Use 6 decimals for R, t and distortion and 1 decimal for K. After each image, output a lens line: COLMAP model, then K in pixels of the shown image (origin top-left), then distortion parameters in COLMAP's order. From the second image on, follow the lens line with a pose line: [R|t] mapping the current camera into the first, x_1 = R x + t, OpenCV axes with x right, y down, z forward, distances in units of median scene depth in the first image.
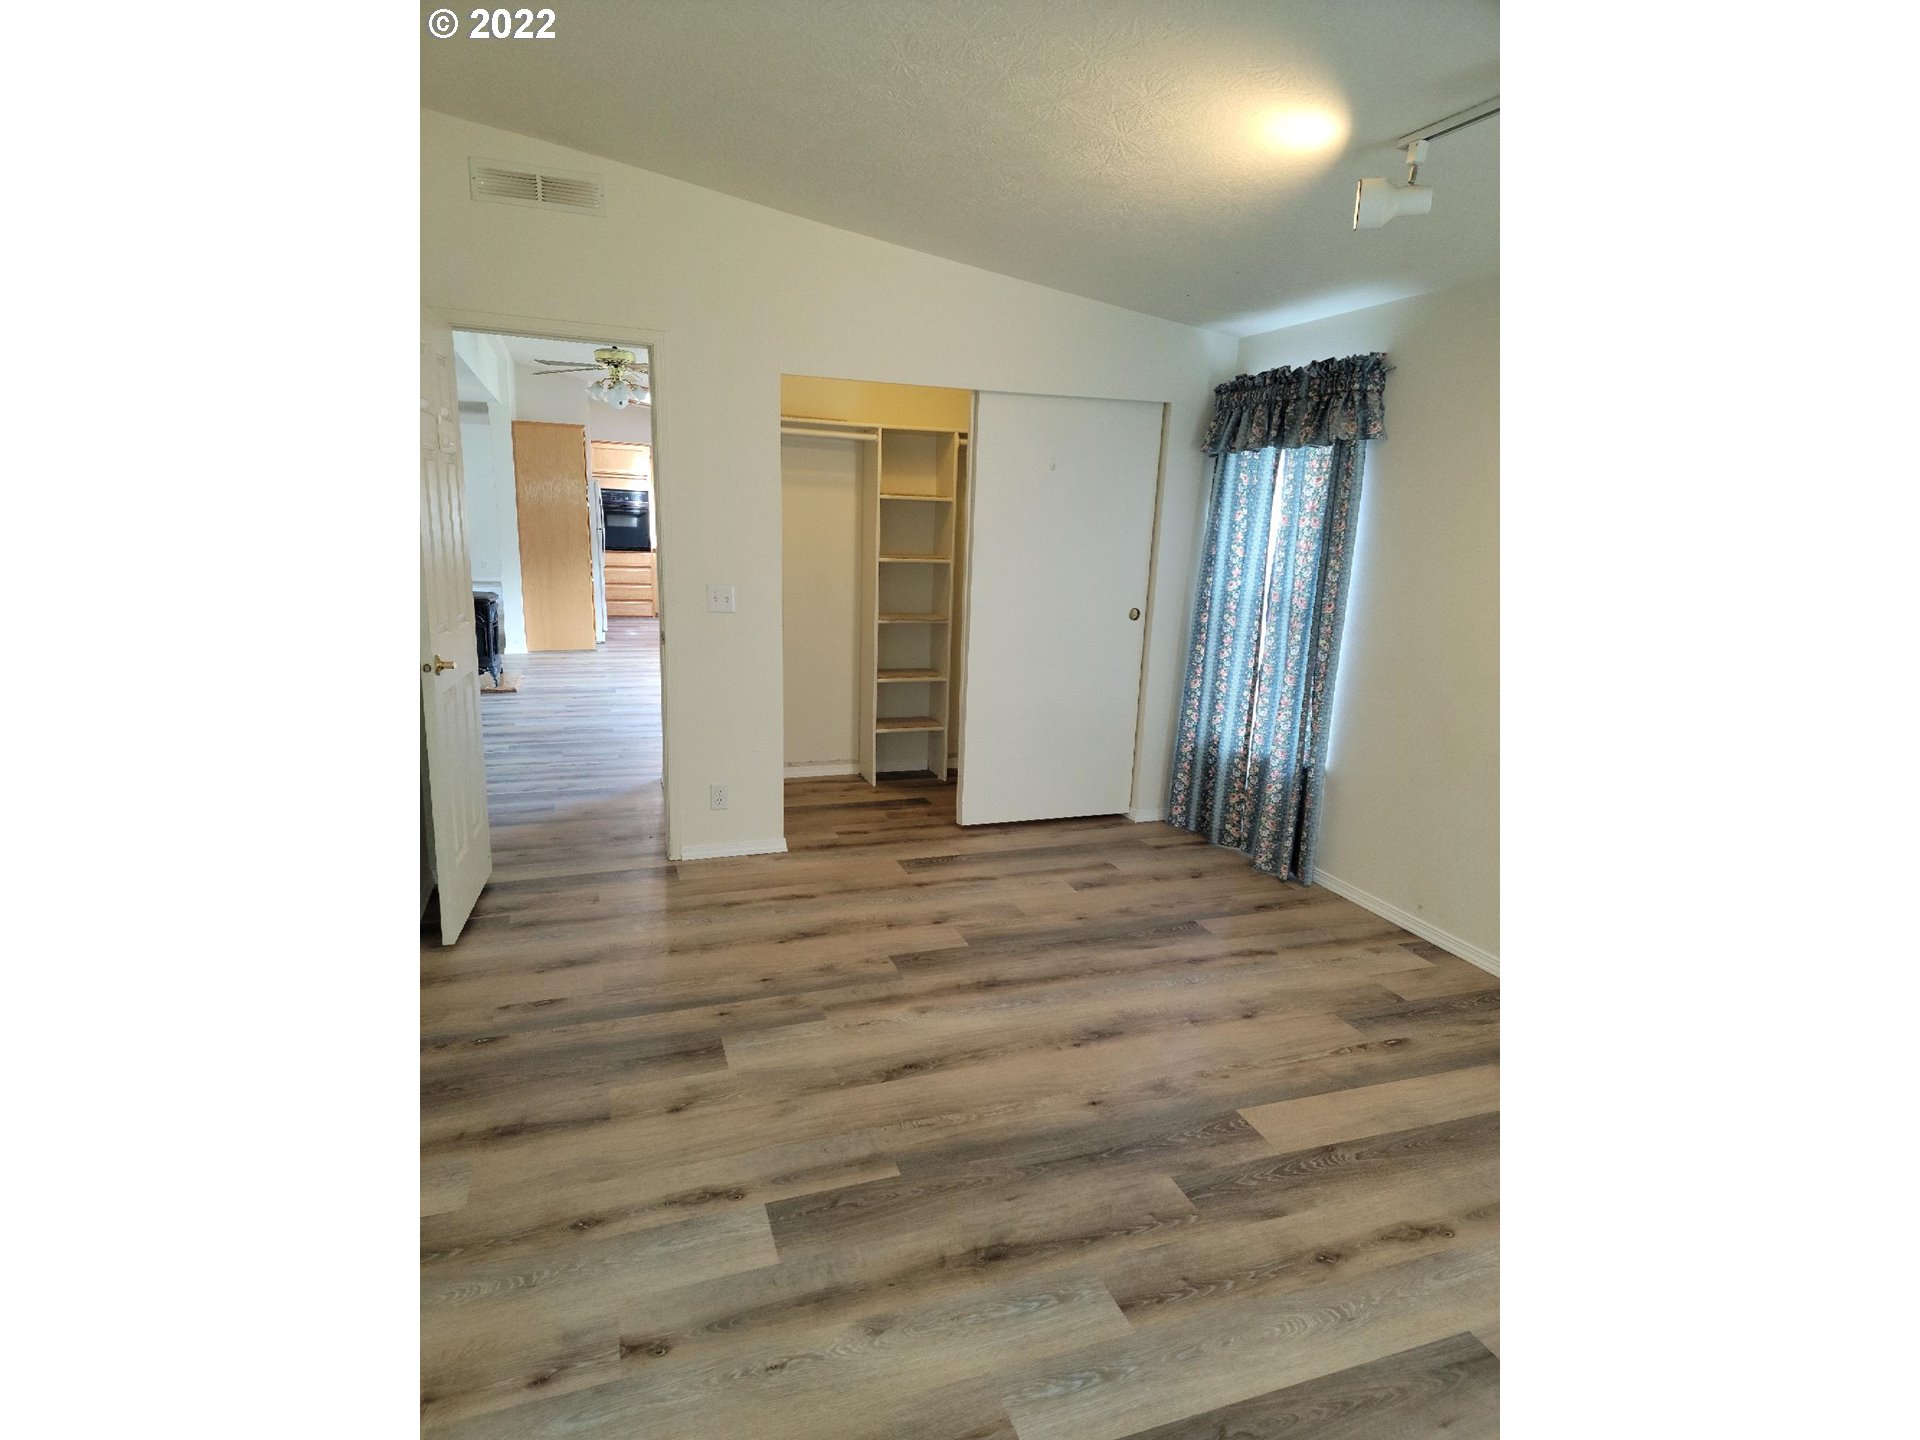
lens RADIAL K [[988.0, 0, 948.1], [0, 988.0, 736.3], [0, 0, 1]] dist [0.081037, -0.063898]
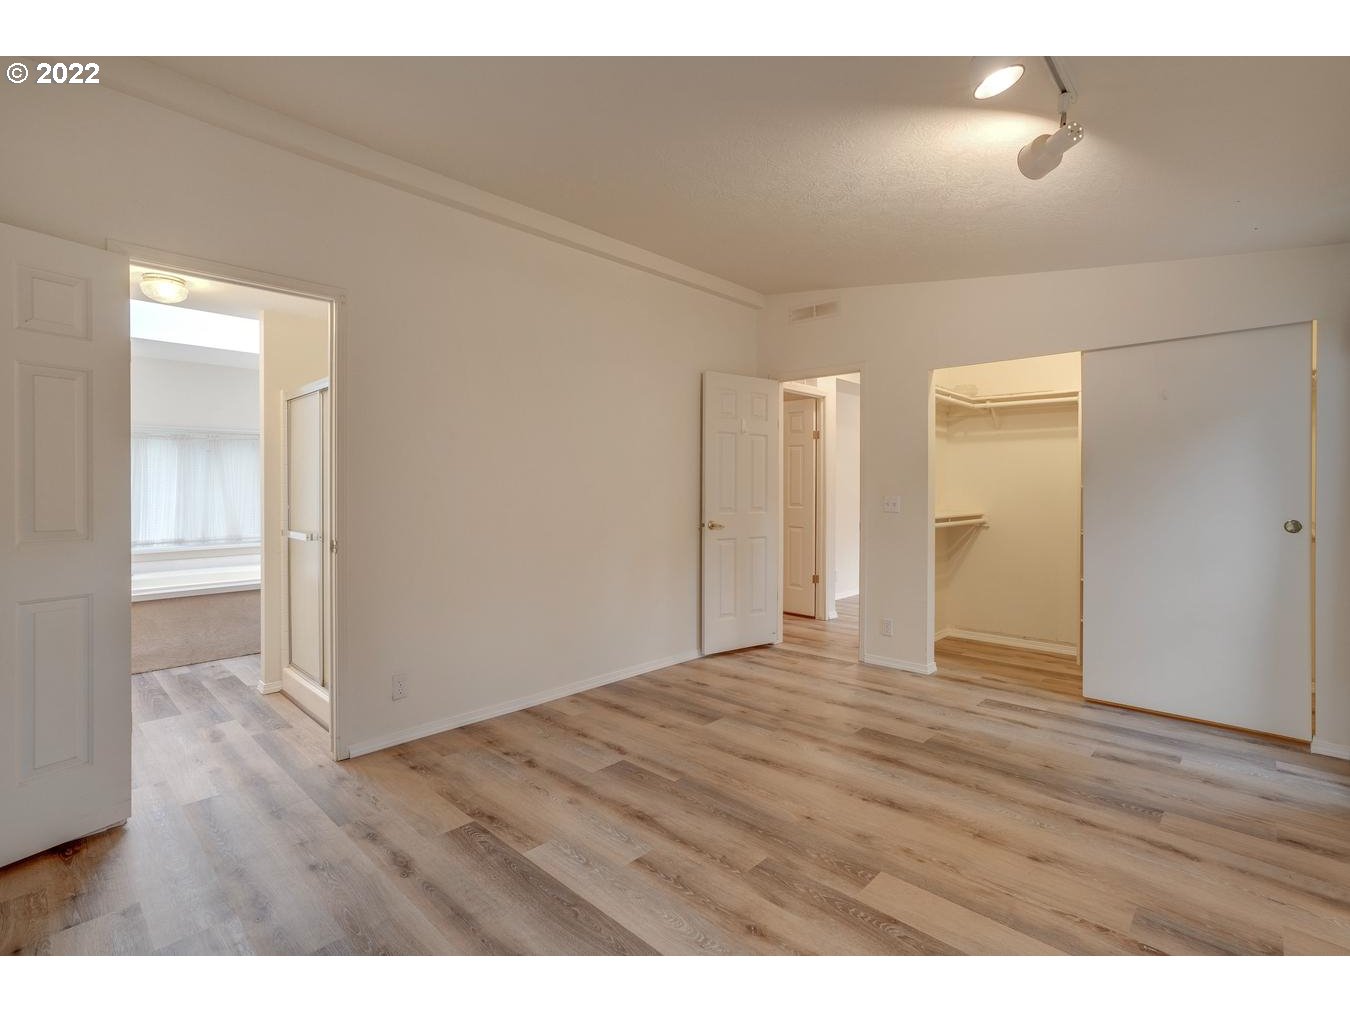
lens RADIAL K [[642.3, 0, 676.0], [0, 642.3, 480.7], [0, 0, 1]] dist [-0.036652, 0.018022]
pose [[0.456622, -0.041138, -0.888709, 0.677891], [-0.183915, 0.972988, -0.139536, 0.047355], [0.870443, 0.227162, 0.436722, 0.255646]]
